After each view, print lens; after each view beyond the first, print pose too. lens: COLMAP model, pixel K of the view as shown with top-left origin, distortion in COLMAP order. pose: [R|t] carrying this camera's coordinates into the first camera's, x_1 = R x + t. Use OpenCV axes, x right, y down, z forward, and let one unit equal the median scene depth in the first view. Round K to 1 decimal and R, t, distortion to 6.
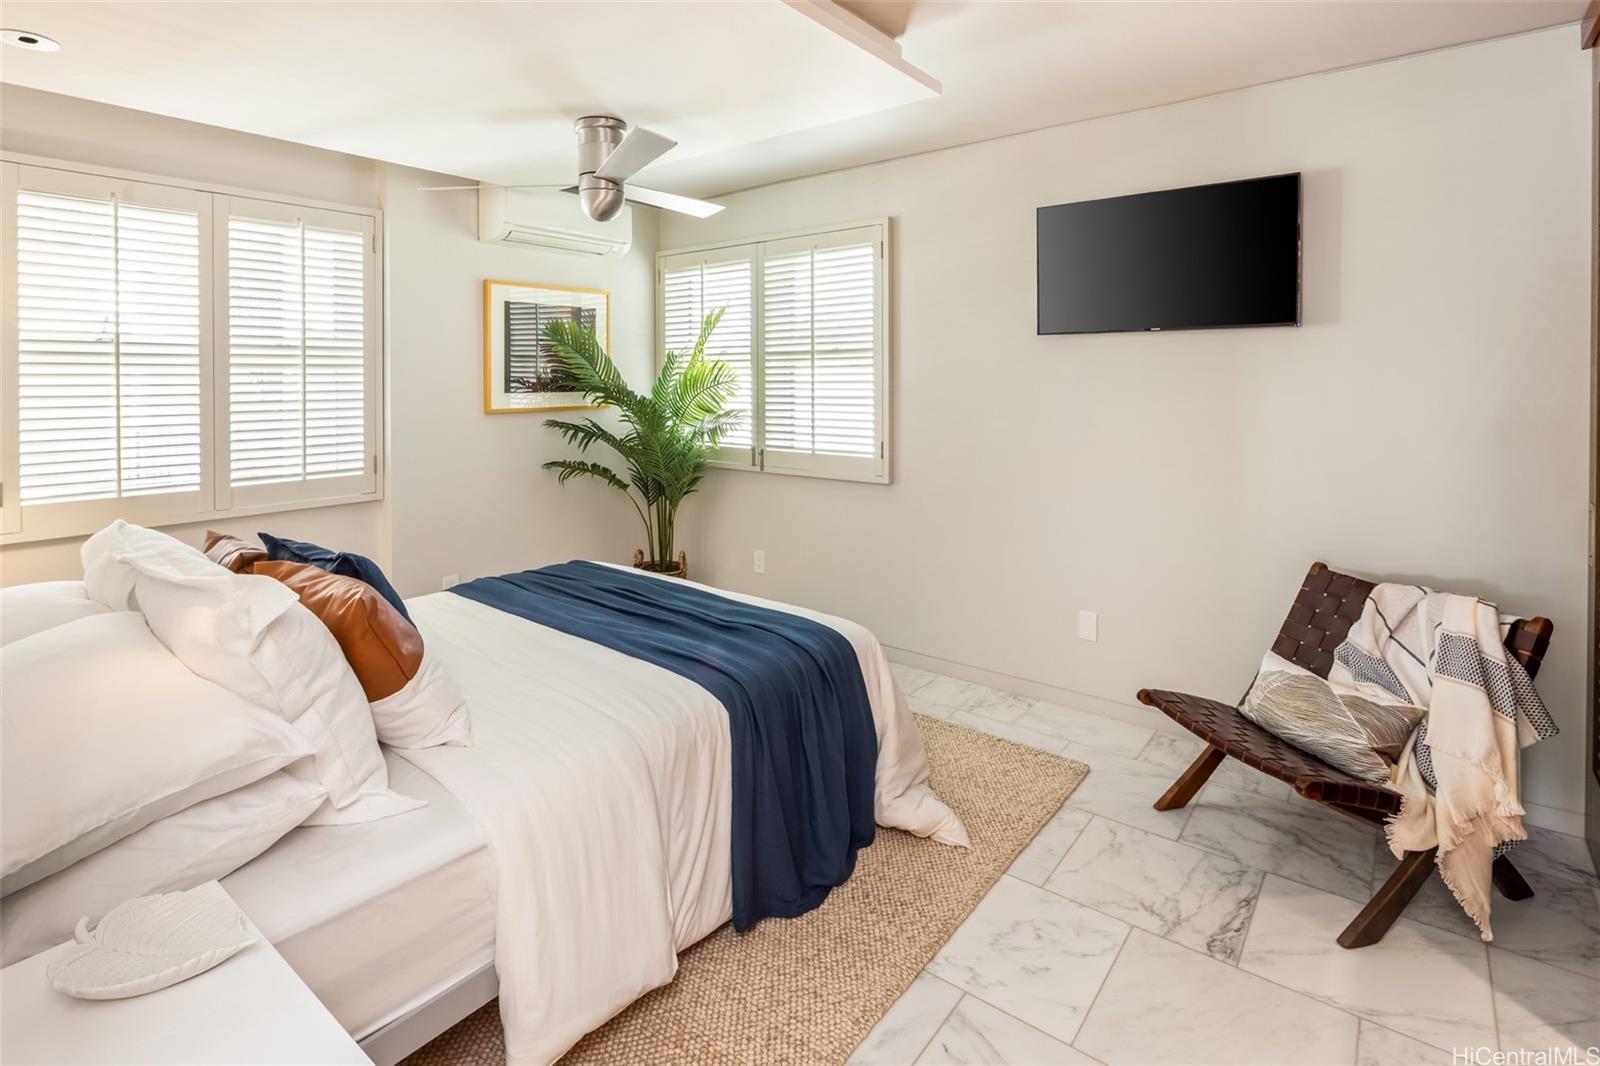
lens RADIAL K [[783.1, 0, 799.4], [0, 783.1, 385.3], [0, 0, 1]] dist [-0.000158, 0.000097]
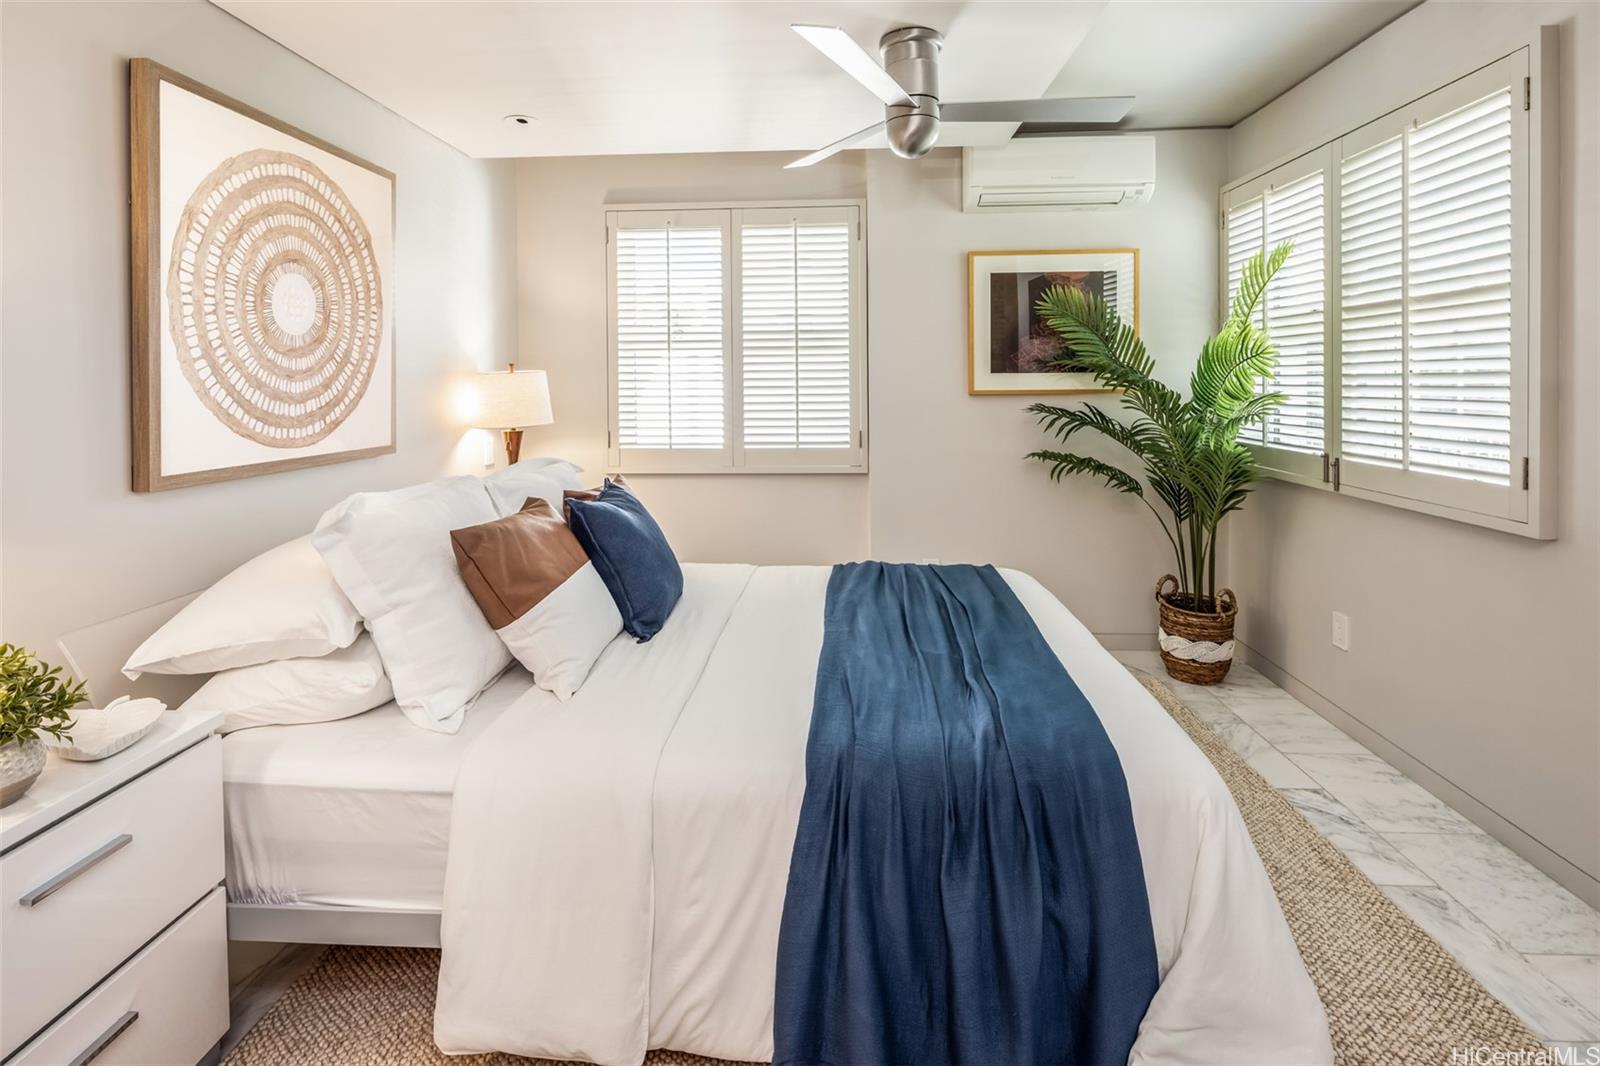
lens RADIAL K [[783.1, 0, 799.4], [0, 783.1, 385.3], [0, 0, 1]] dist [-0.000158, 0.000097]
pose [[0.577643, 0.004474, -0.816277, 0.237497], [0.000275, 0.999984, 0.005675, 0.018481], [0.816290, -0.003502, 0.577632, 0.276911]]
